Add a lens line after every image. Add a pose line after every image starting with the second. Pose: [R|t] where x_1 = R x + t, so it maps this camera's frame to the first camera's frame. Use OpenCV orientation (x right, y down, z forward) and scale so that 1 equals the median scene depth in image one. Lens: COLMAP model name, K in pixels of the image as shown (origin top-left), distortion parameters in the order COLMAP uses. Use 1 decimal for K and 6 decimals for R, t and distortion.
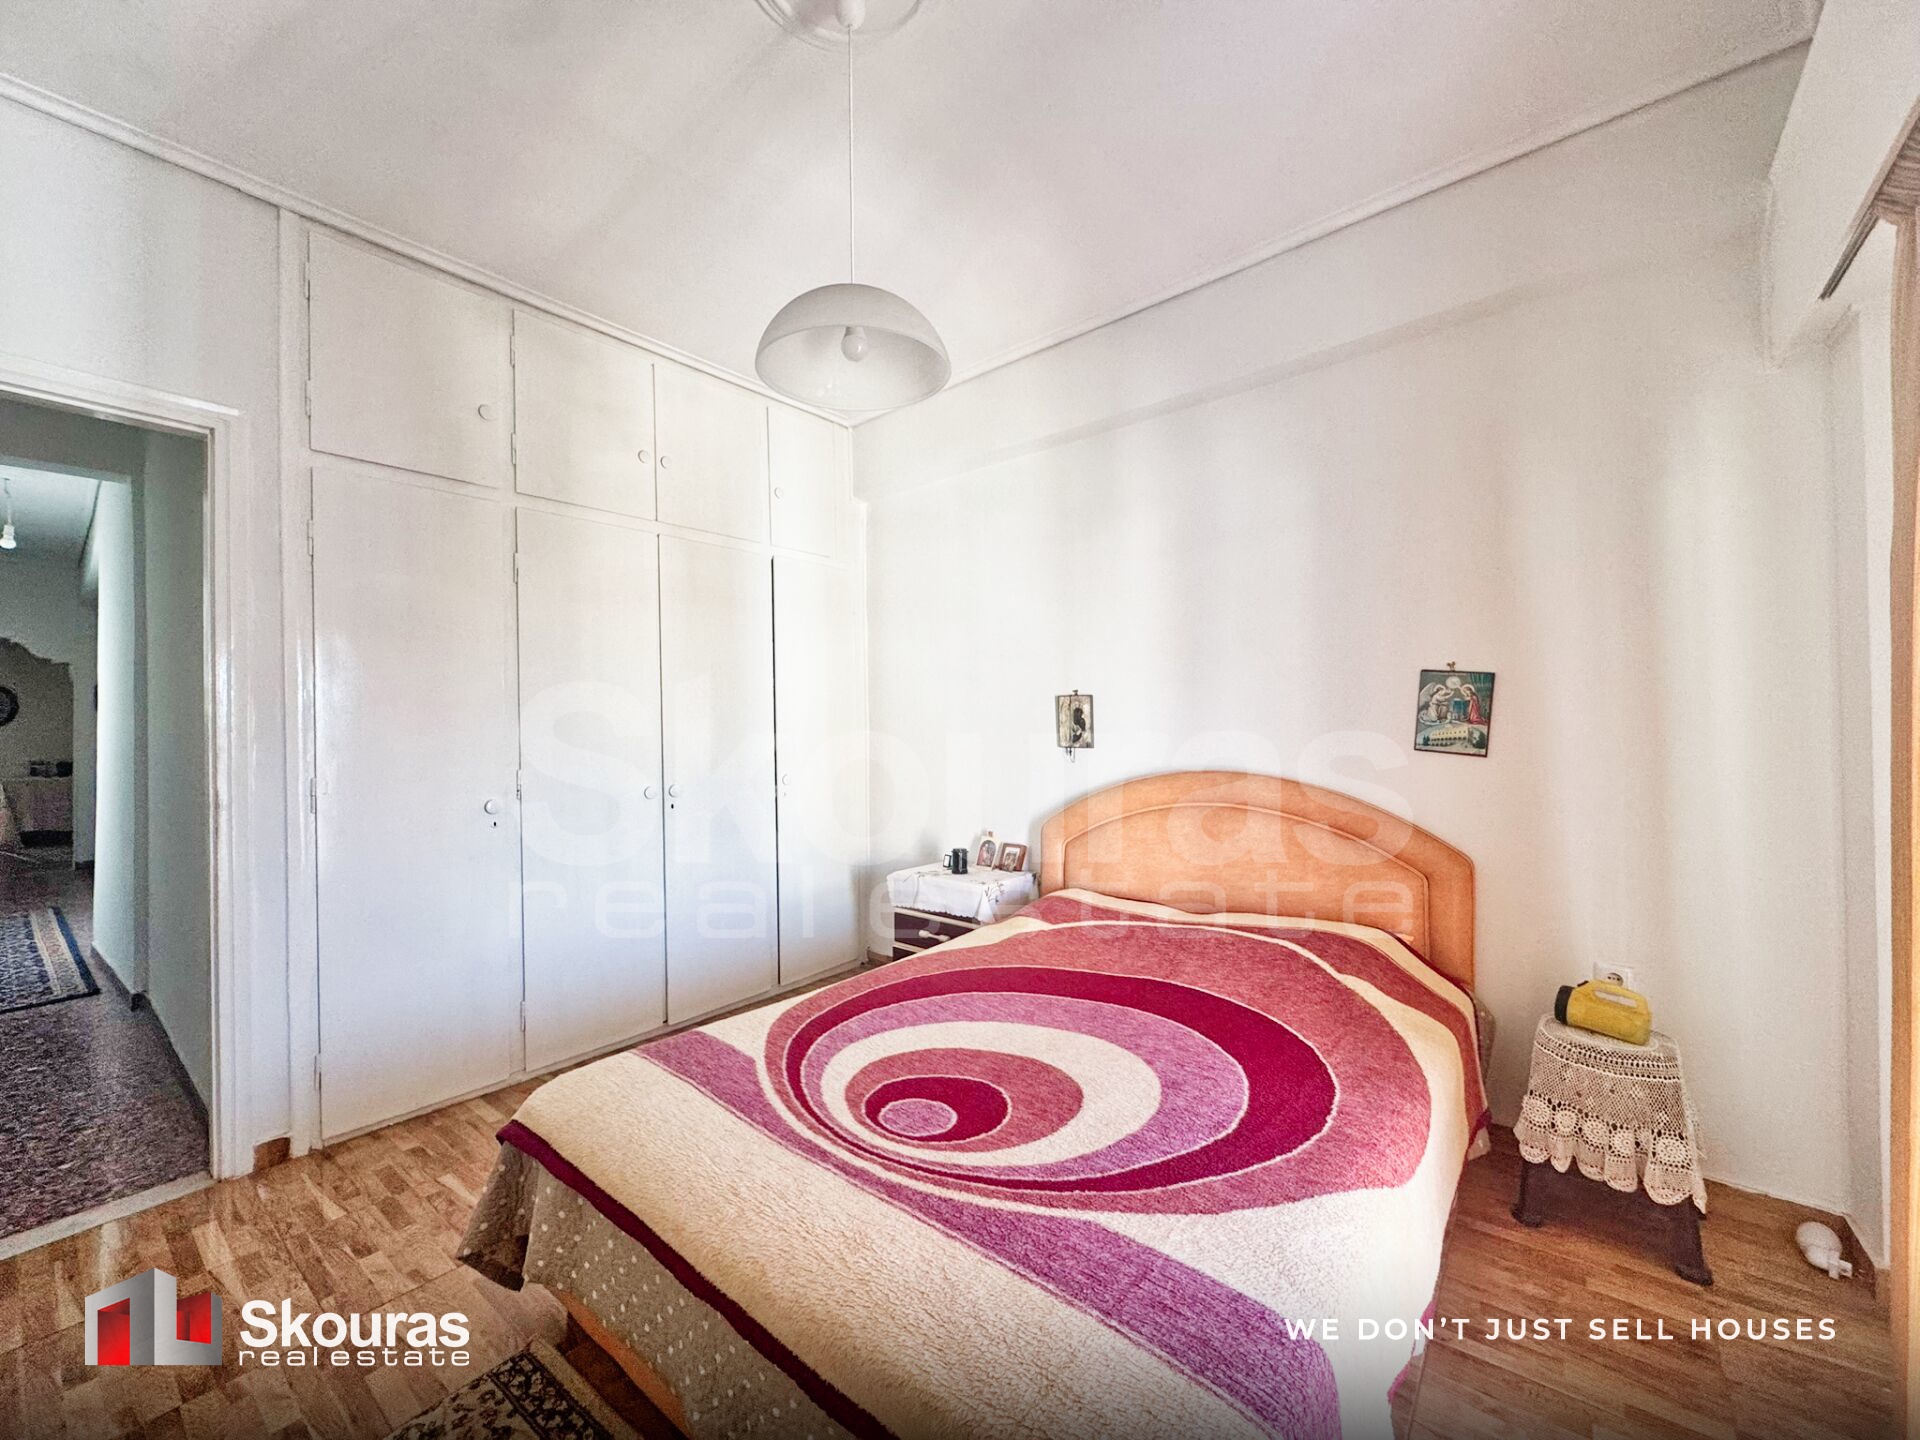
lens RADIAL K [[766.5, 0, 960.0], [0, 766.5, 720.0], [0, 0, 1]] dist [-0.000912, -0.000254]
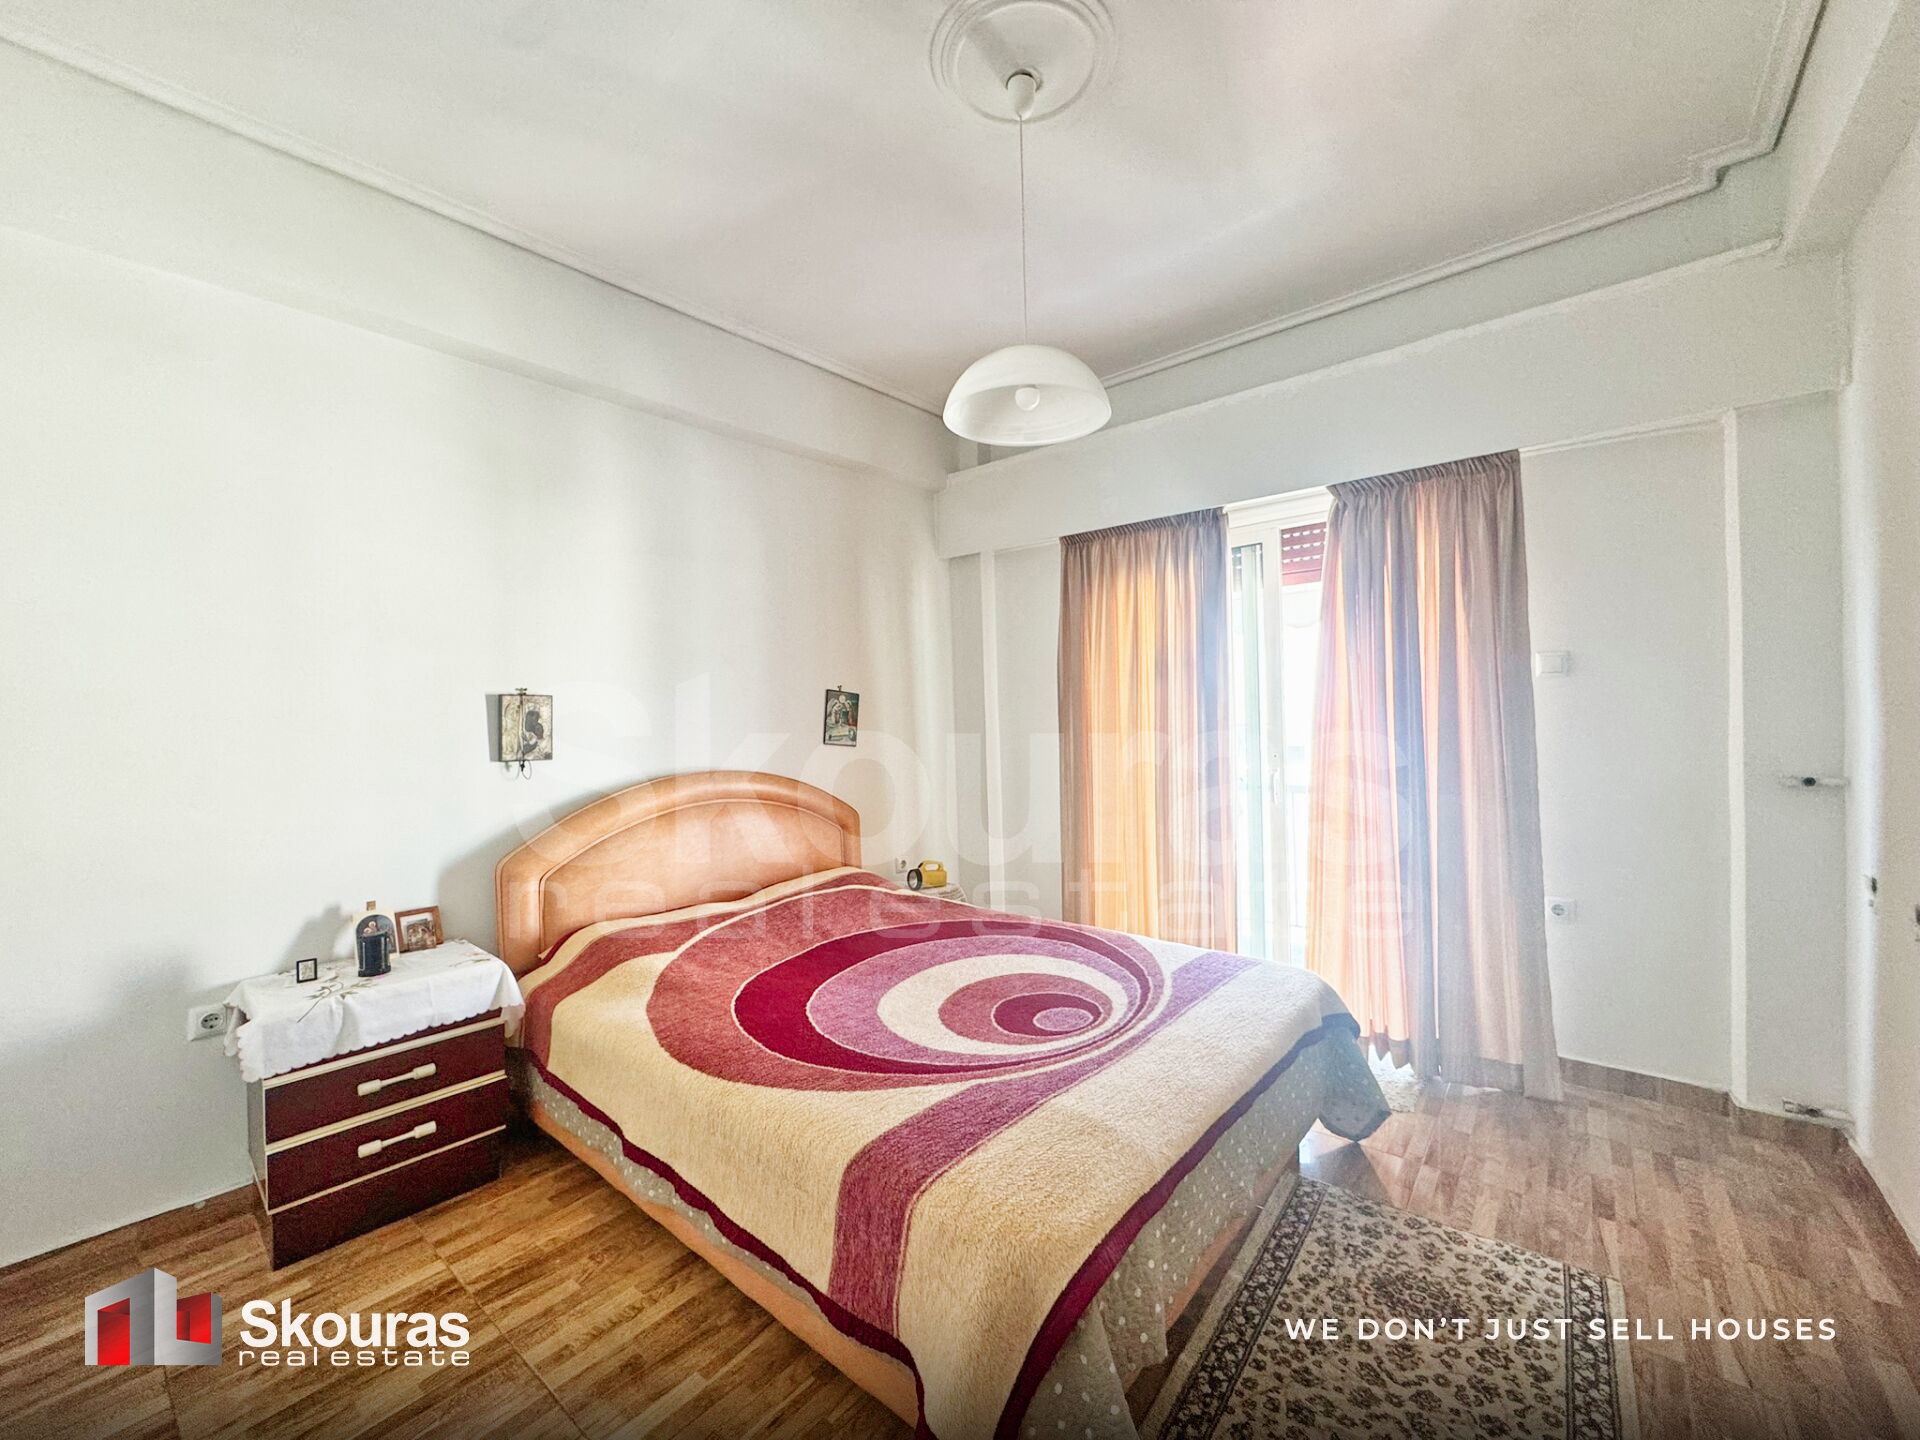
lens RADIAL K [[764.1, 0, 960.0], [0, 764.1, 720.0], [0, 0, 1]] dist [-0.000728, -0.000585]
pose [[0.013690, 0.008705, 0.999868, -0.984384], [0.014298, 0.999858, -0.008901, 0.011317], [-0.999804, 0.014418, 0.013563, 0.828481]]
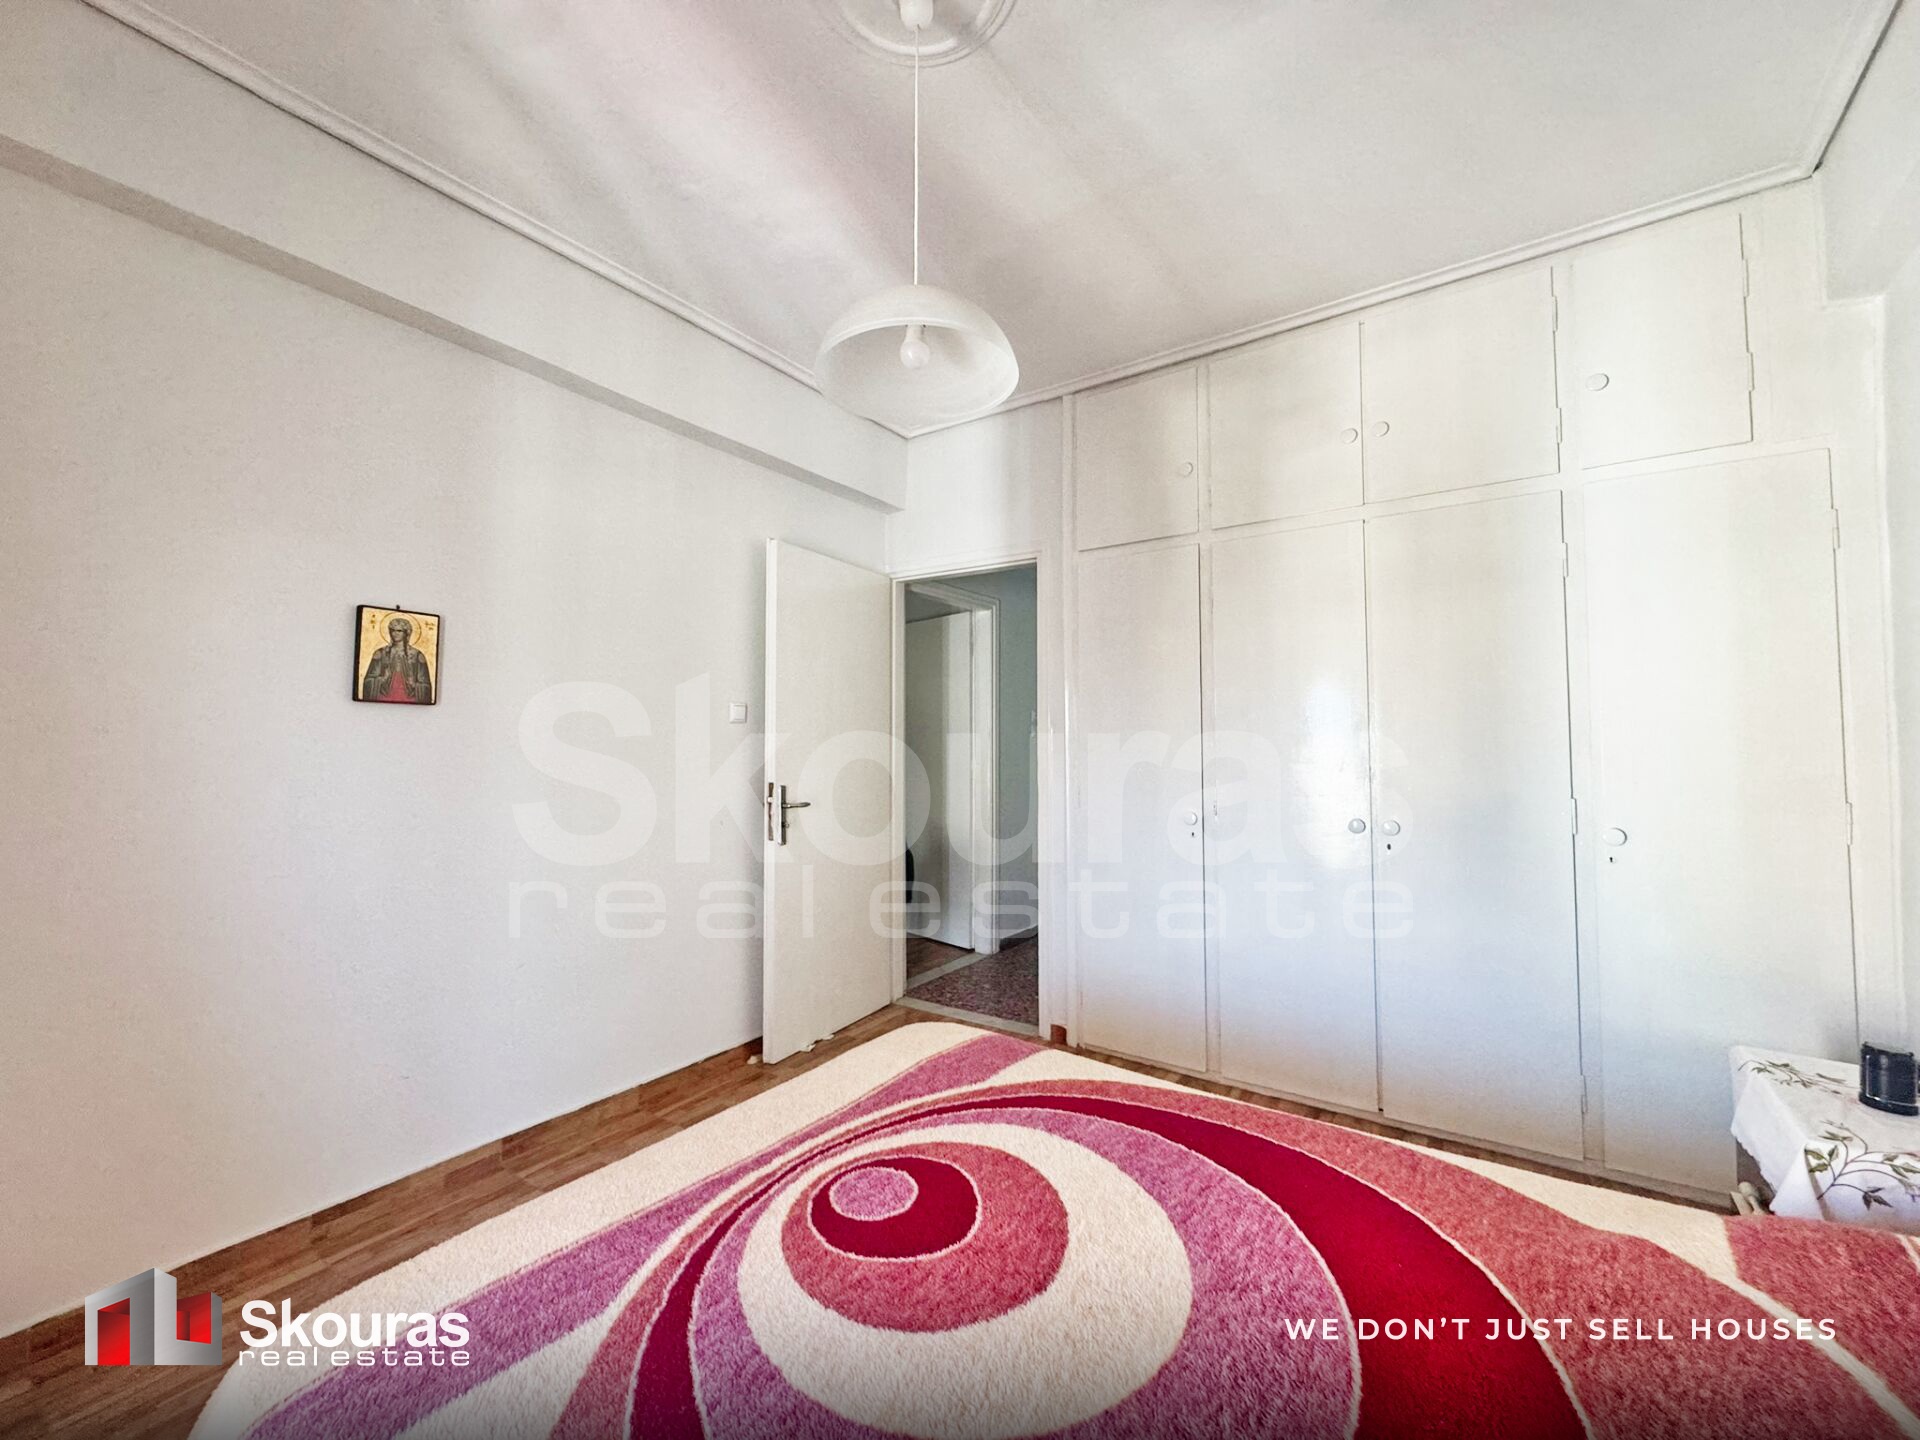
lens RADIAL K [[766.5, 0, 960.0], [0, 766.5, 720.0], [0, 0, 1]] dist [-0.000912, -0.000254]
pose [[0.078069, -0.024997, -0.996635, 0.612663], [0.004098, 0.999685, -0.024753, -0.005286], [0.996940, -0.002152, 0.078147, 0.742268]]
